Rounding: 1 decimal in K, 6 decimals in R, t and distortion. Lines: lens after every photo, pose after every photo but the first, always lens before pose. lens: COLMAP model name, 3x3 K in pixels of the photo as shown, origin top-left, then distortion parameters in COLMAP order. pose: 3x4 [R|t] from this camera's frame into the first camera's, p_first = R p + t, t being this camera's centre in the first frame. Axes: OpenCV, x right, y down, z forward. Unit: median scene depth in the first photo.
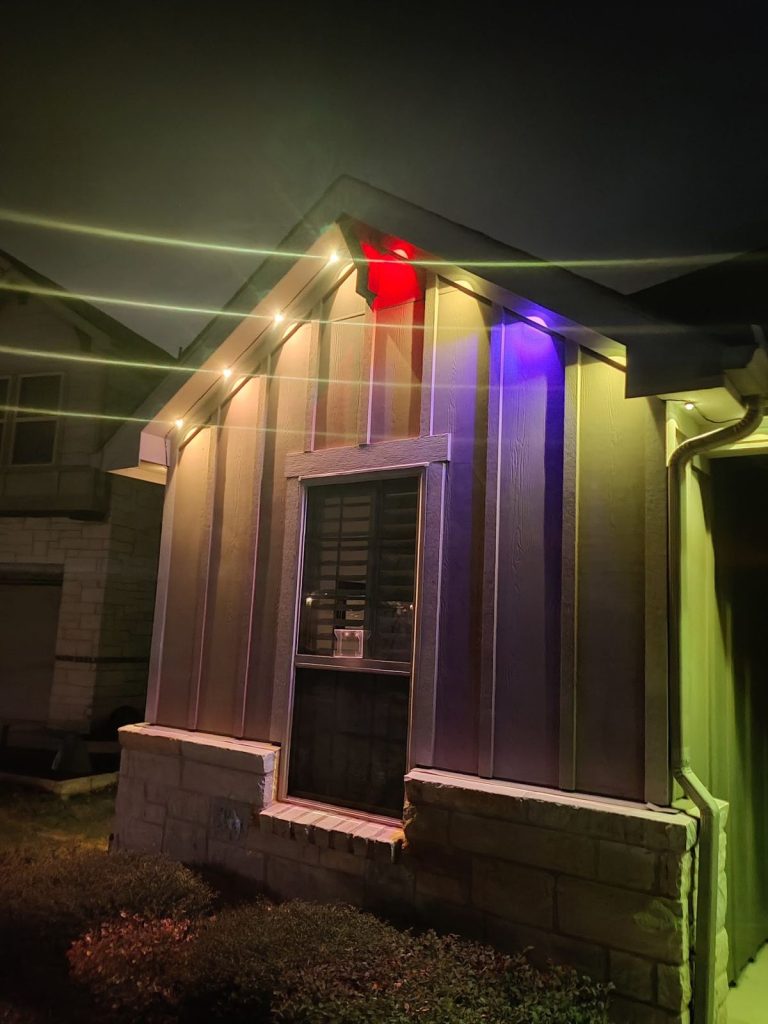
lens RADIAL K [[760.8, 0, 384.6], [0, 760.8, 533.2], [0, 0, 1]] dist [0.049802, -0.081270]
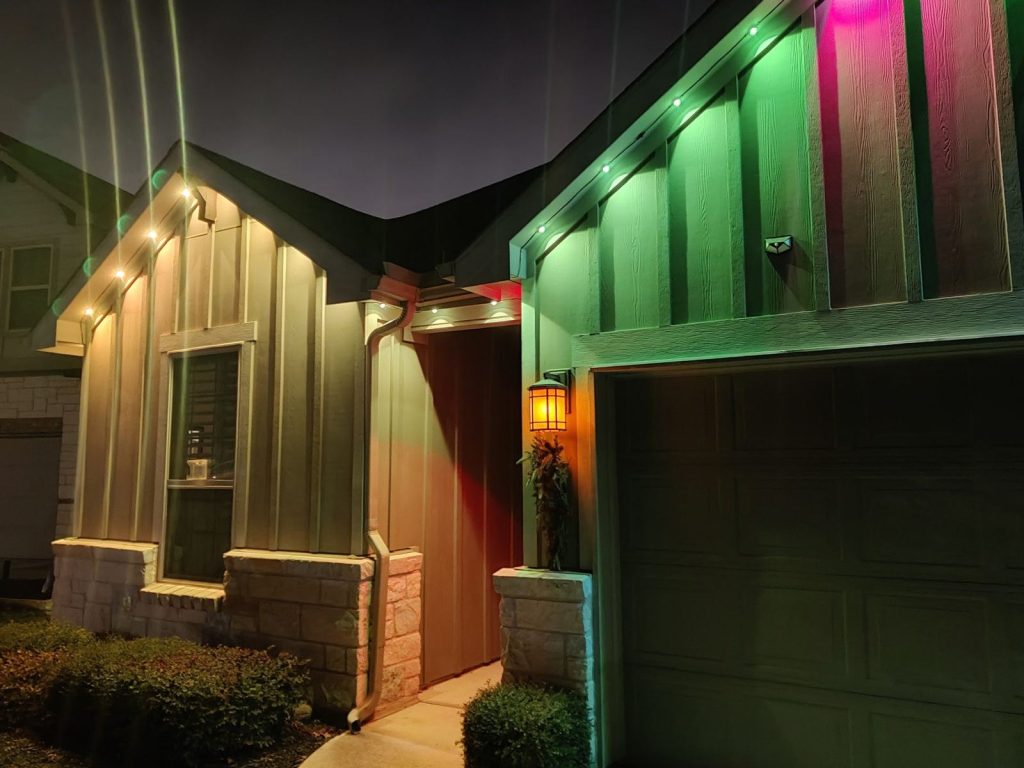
lens RADIAL K [[756.2, 0, 511.9], [0, 756.2, 389.3], [0, 0, 1]] dist [0.036727, -0.039751]
pose [[0.995735, -0.043691, 0.081254, 0.425209], [0.041229, 0.998646, 0.031727, -0.026098], [-0.082530, -0.028242, 0.996188, -0.461843]]
